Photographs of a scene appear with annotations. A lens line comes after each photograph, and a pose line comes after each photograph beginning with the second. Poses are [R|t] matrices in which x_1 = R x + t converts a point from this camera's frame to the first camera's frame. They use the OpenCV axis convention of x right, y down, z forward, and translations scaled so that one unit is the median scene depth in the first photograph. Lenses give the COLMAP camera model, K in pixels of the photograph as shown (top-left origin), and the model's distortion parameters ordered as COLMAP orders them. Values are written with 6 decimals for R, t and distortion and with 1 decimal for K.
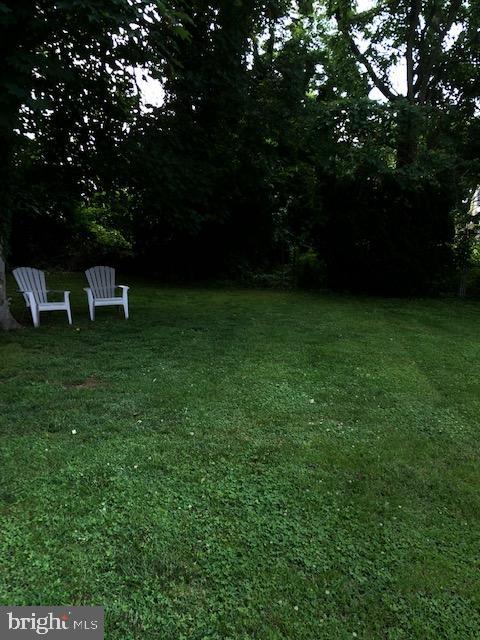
lens RADIAL K [[514.5, 0, 237.0], [0, 514.5, 317.1], [0, 0, 1]] dist [0.027731, -0.035987]
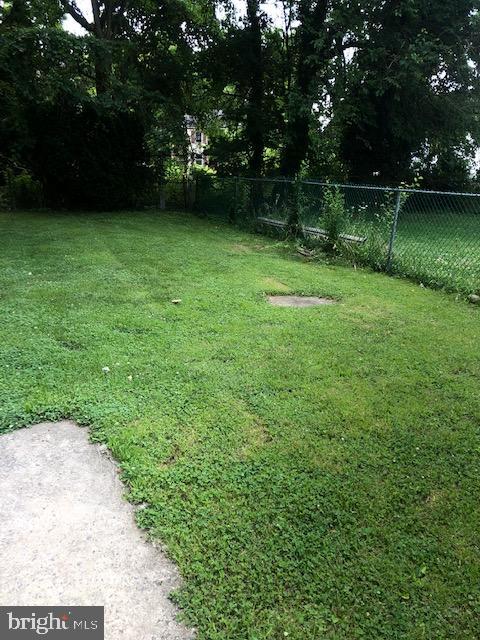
lens RADIAL K [[514.5, 0, 235.5], [0, 514.5, 317.0], [0, 0, 1]] dist [0.027731, -0.035987]
pose [[0.875816, -0.150064, 0.458724, -0.012793], [0.084102, 0.983346, 0.161114, 0.038367], [-0.475262, -0.102526, 0.873850, -0.218131]]
